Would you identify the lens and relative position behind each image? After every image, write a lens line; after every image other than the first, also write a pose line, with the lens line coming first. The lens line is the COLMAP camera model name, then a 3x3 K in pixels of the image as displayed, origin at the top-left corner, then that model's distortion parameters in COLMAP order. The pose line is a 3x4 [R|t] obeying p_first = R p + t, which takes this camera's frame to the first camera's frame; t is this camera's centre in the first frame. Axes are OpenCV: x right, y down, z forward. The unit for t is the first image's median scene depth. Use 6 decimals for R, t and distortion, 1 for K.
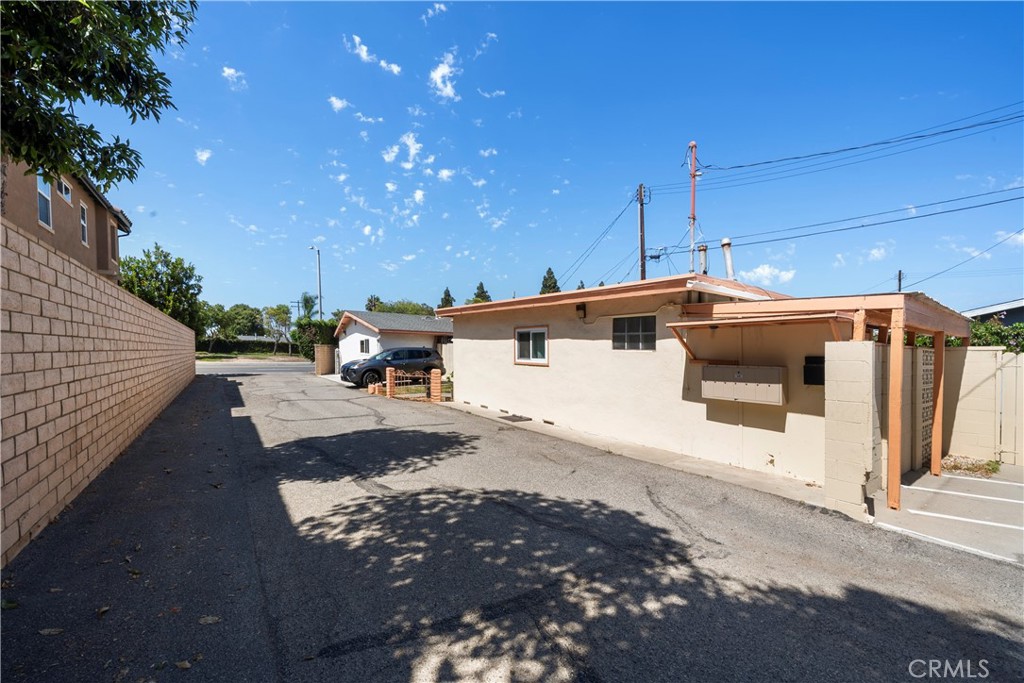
lens RADIAL K [[422.6, 0, 489.7], [0, 422.6, 360.4], [0, 0, 1]] dist [-0.000315, -0.000011]
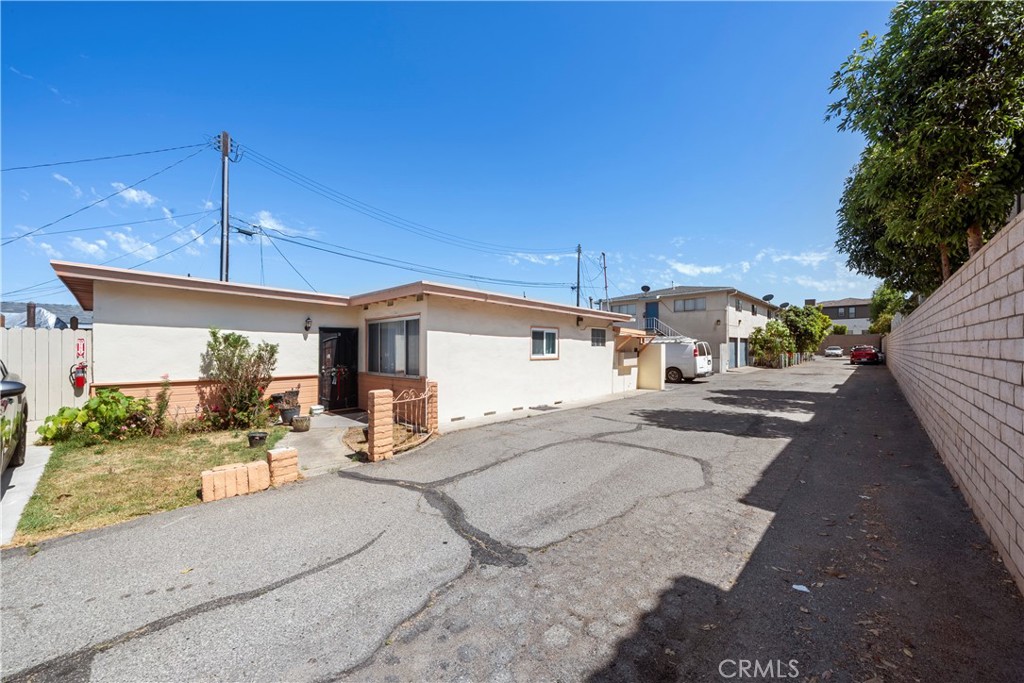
lens RADIAL K [[382.8, 0, 512.0], [0, 382.8, 341.5], [0, 0, 1]] dist [0.000042, 0.000110]
pose [[-0.244713, 0.002682, 0.969592, -1.078900], [0.019123, 0.999815, 0.002061, -0.051424], [-0.969407, 0.019046, -0.244719, 1.584614]]
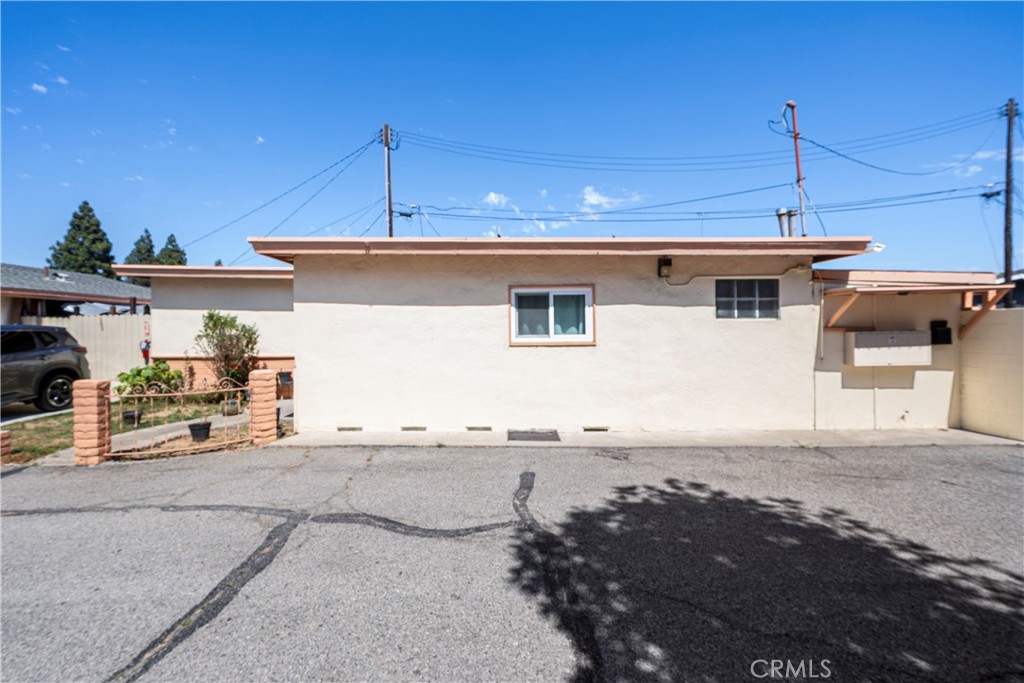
lens RADIAL K [[442.9, 0, 511.1], [0, 442.9, 321.4], [0, 0, 1]] dist [0.001530, -0.000236]
pose [[0.556438, -0.012184, 0.830800, -0.575111], [0.037817, 0.999228, -0.010674, -0.024085], [-0.830028, 0.037358, 0.556469, 0.796565]]
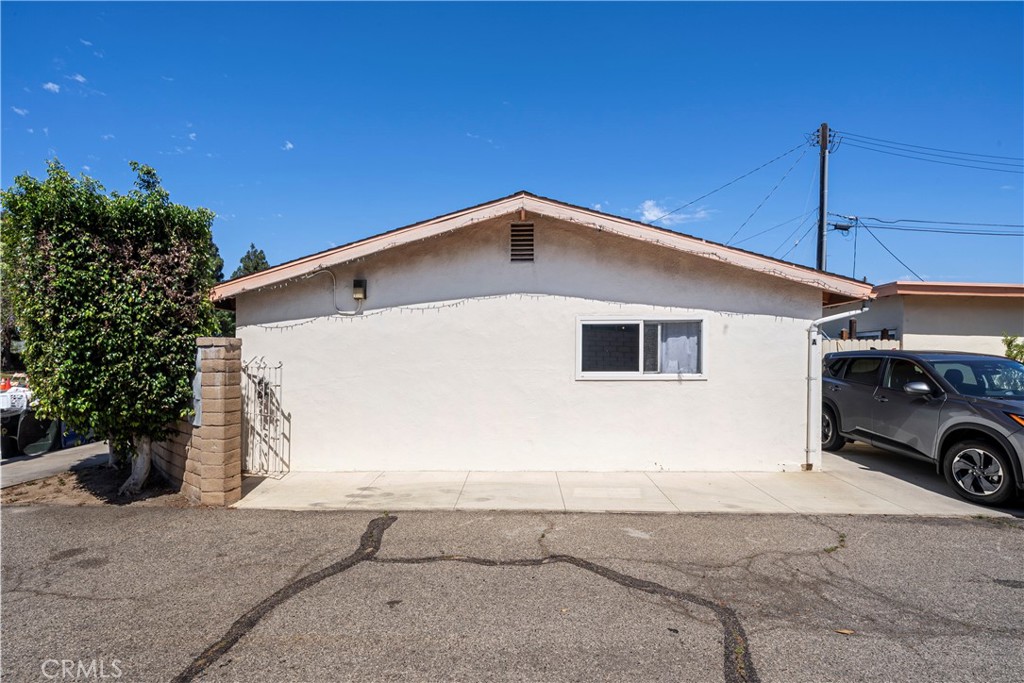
lens RADIAL K [[498.6, 0, 512.1], [0, 498.6, 349.9], [0, 0, 1]] dist [0.002101, 0.000206]
pose [[0.567037, -0.002663, 0.823688, -1.524500], [0.027085, 0.999514, -0.015414, -0.072933], [-0.823247, 0.031050, 0.566833, 2.271750]]
